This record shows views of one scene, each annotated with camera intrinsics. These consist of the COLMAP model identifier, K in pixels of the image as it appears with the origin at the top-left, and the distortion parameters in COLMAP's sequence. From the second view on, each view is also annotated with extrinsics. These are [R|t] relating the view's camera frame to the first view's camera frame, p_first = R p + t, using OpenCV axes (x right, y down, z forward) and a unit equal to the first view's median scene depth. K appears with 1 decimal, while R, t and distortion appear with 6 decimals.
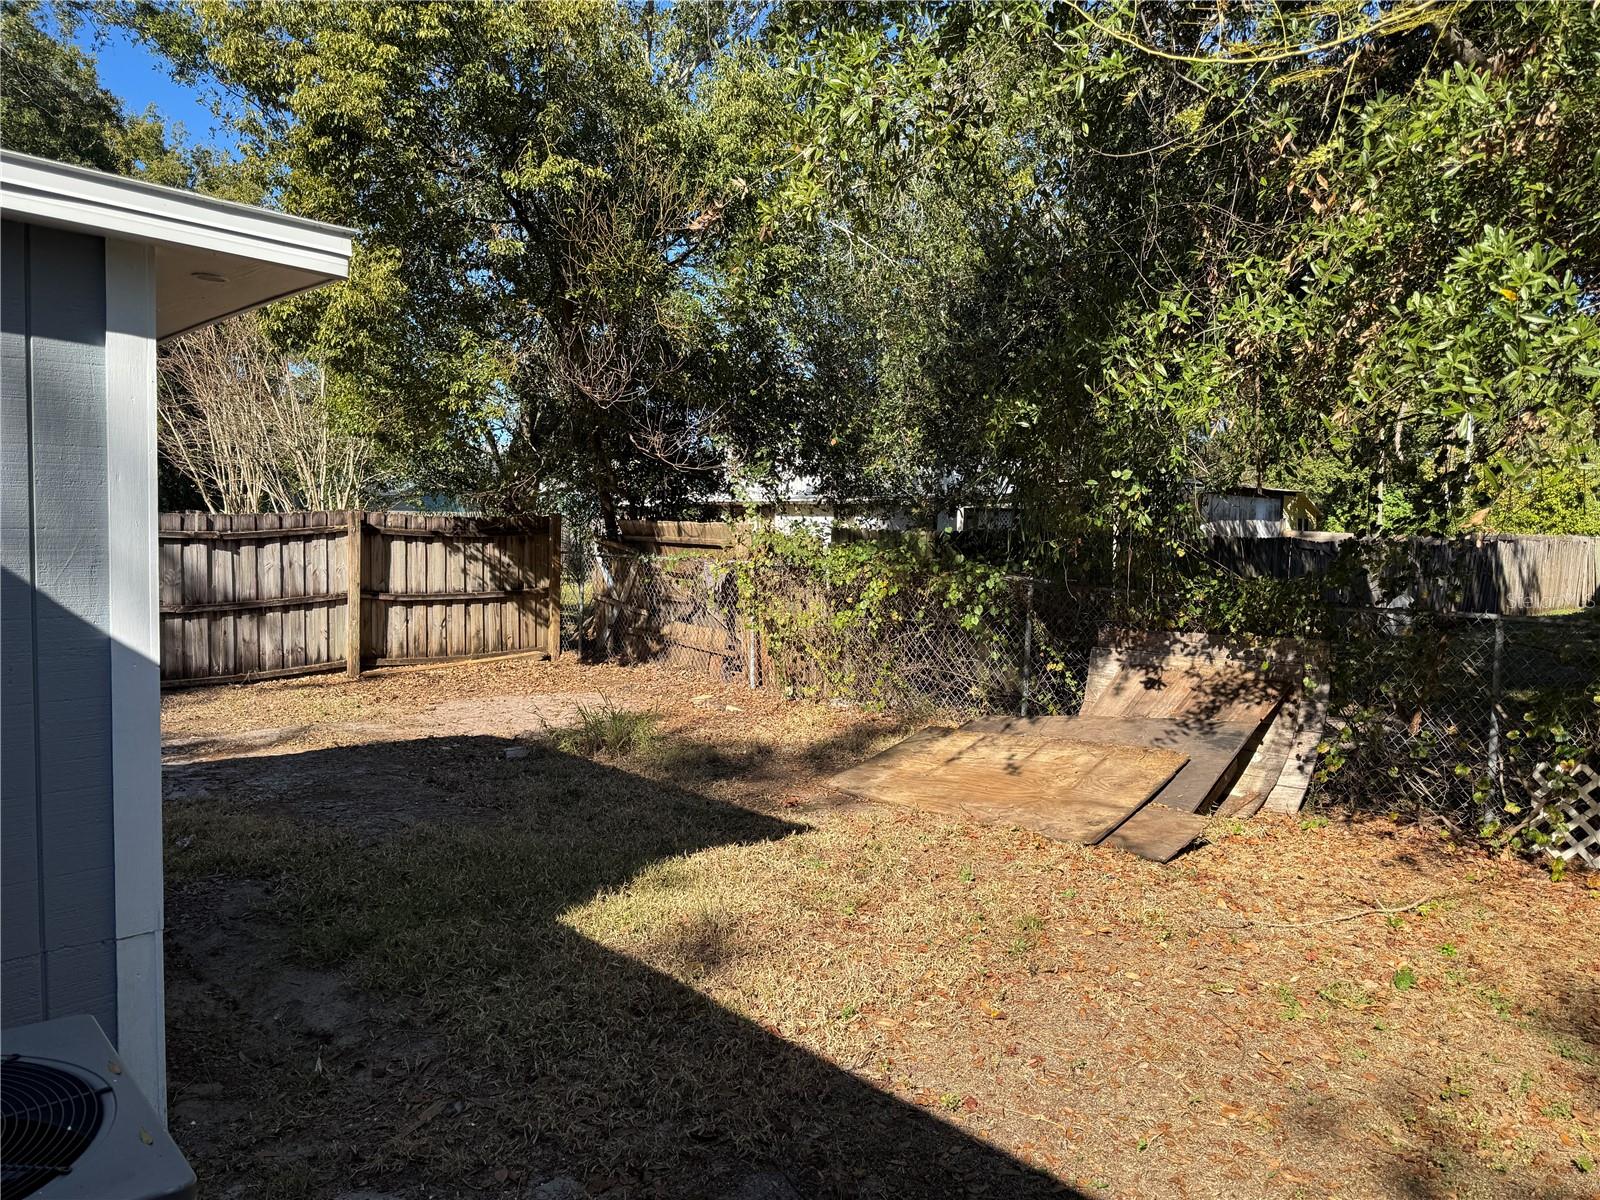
lens RADIAL K [[1113.1, 0, 798.7], [0, 1113.1, 615.7], [0, 0, 1]] dist [0.052356, -0.053025]
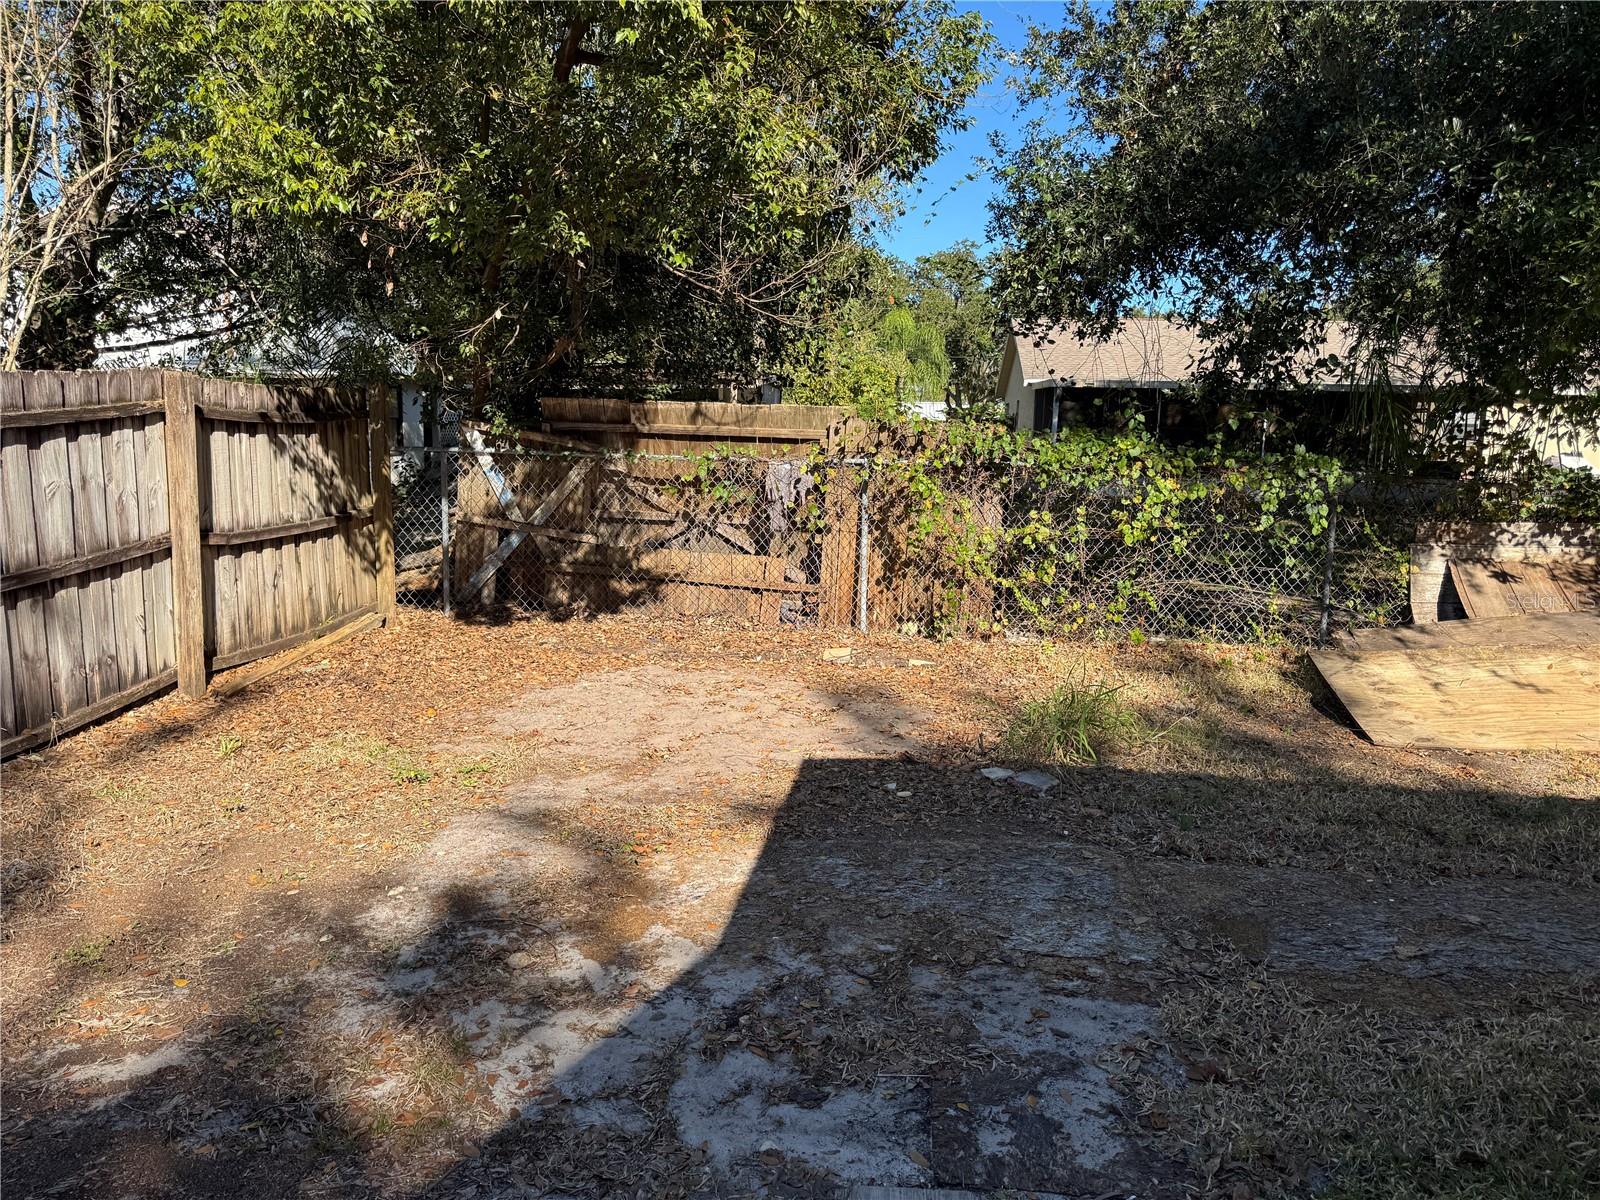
lens RADIAL K [[1113.1, 0, 798.7], [0, 1113.1, 615.7], [0, 0, 1]] dist [0.052356, -0.053025]
pose [[0.757264, -0.109518, 0.643862, -0.535297], [0.044851, 0.992233, 0.116023, -0.032172], [-0.651568, -0.058982, 0.756294, 0.448442]]
